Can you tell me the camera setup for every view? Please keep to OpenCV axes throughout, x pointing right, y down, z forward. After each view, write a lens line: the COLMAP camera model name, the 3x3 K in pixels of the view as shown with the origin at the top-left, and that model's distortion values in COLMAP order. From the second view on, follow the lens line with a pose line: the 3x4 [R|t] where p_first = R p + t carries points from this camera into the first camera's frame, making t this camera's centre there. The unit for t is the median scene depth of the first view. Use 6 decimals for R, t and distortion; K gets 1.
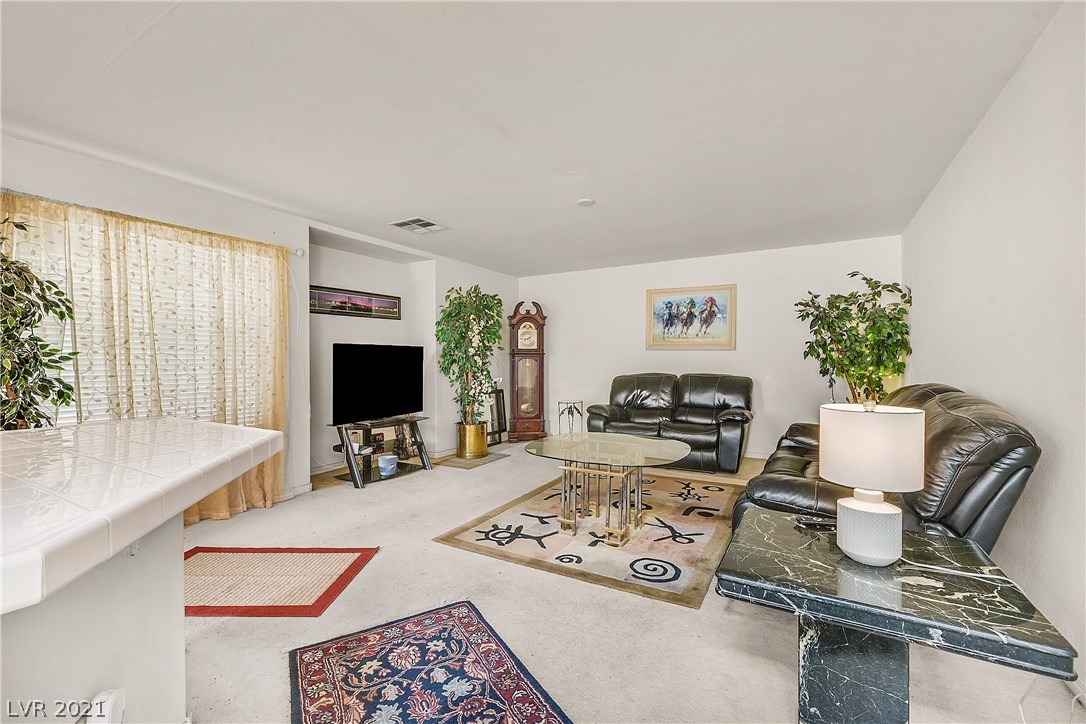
lens RADIAL K [[454.8, 0, 537.4], [0, 454.8, 364.8], [0, 0, 1]] dist [0.000980, 0.000791]
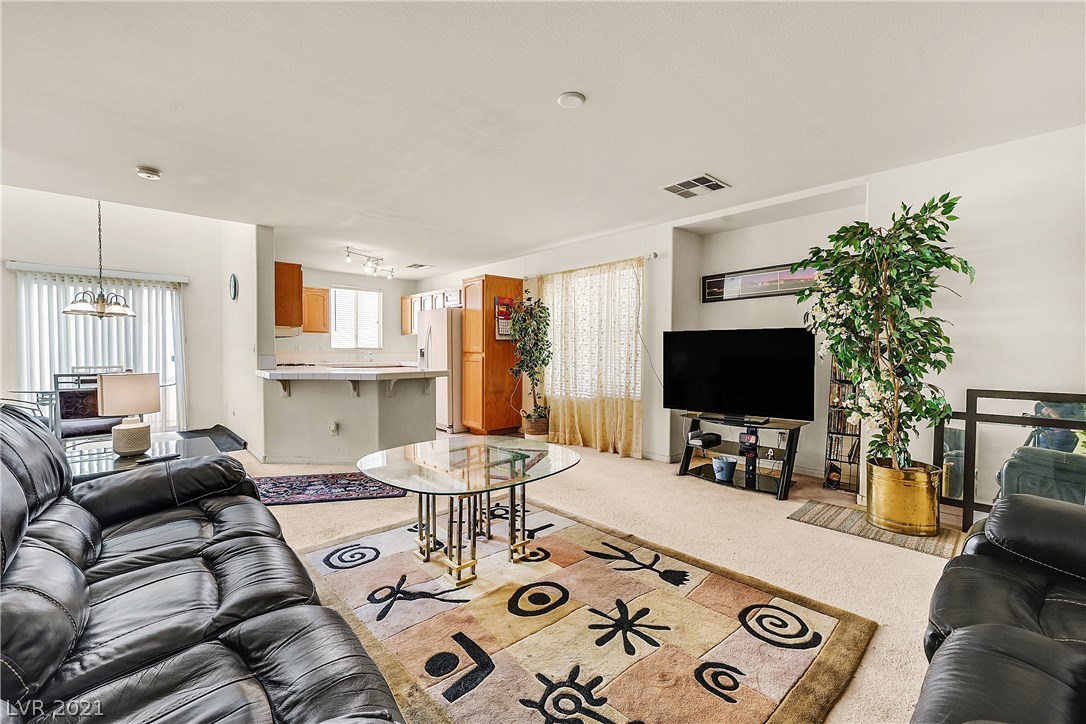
lens RADIAL K [[454.8, 0, 547.4], [0, 454.8, 355.5], [0, 0, 1]] dist [0.000980, 0.000791]
pose [[-0.286360, 0.016541, -0.957979, 0.853170], [-0.008109, 0.999773, 0.019687, -0.011884], [0.958088, 0.013406, -0.286161, 1.328232]]
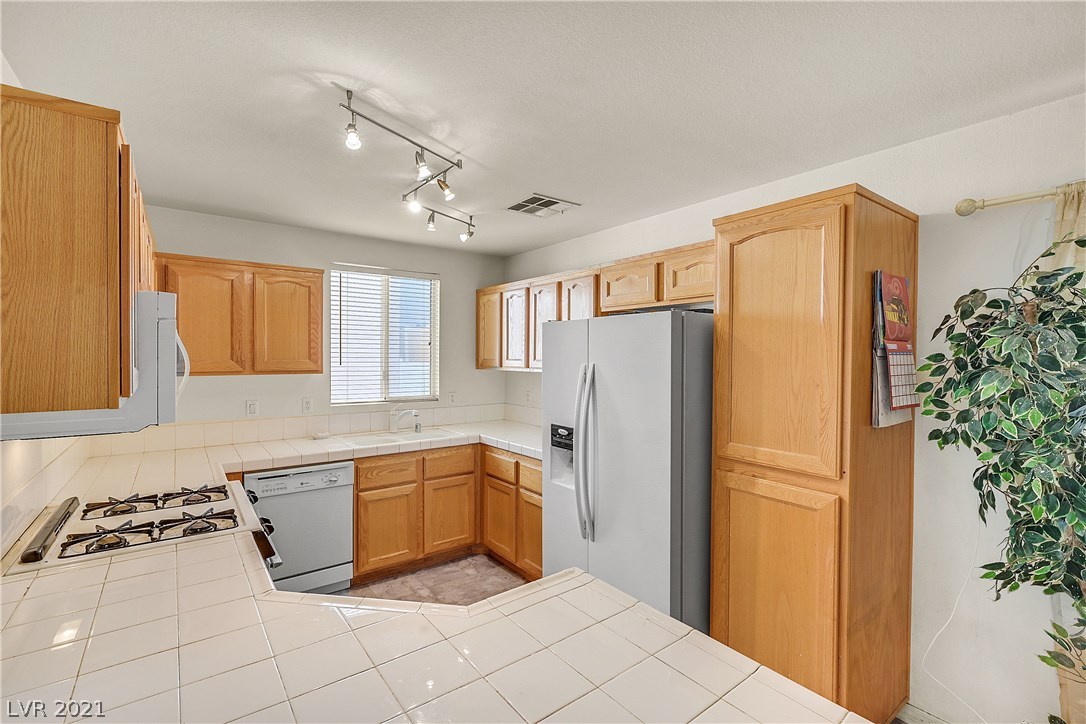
lens RADIAL K [[477.4, 0, 543.0], [0, 477.4, 355.3], [0, 0, 1]] dist [0.000008, 0.000122]
pose [[-0.372398, 0.006193, -0.928053, -0.236743], [-0.011604, 0.999868, 0.011328, -0.122962], [0.928001, 0.014988, -0.372277, 0.452813]]
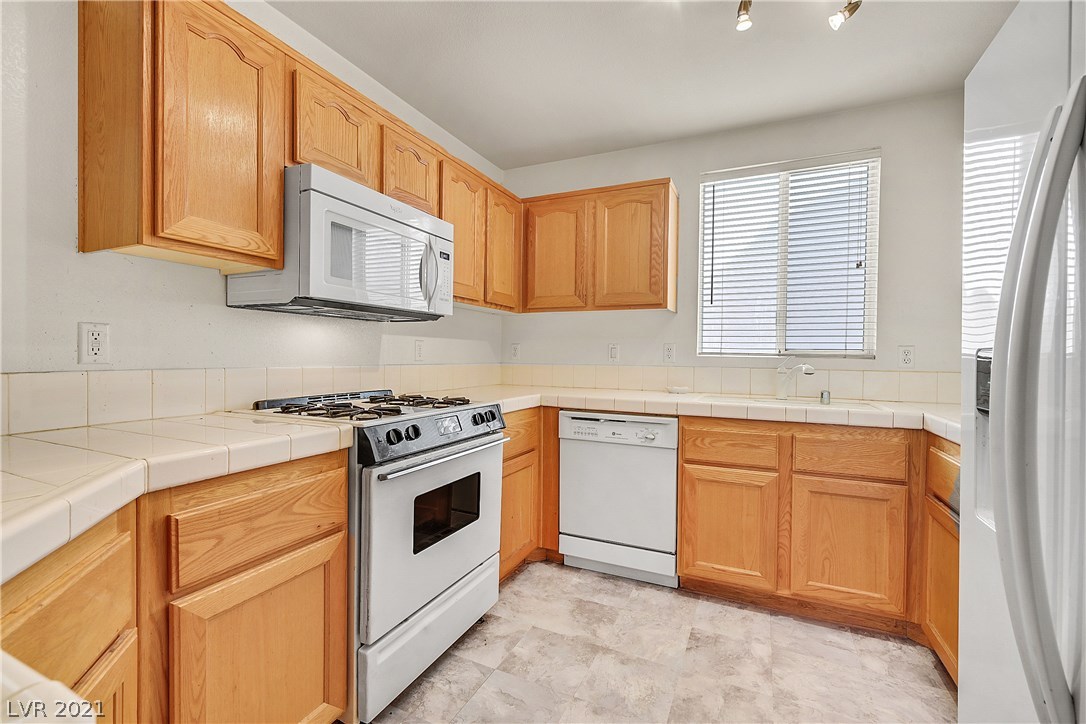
lens RADIAL K [[477.4, 0, 540.2], [0, 477.4, 358.5], [0, 0, 1]] dist [0.000008, 0.000122]
pose [[-0.995143, 0.000256, -0.098437, -0.706017], [-0.001561, 0.999830, 0.018382, 0.001643], [0.098425, 0.018447, -0.994973, 0.426711]]
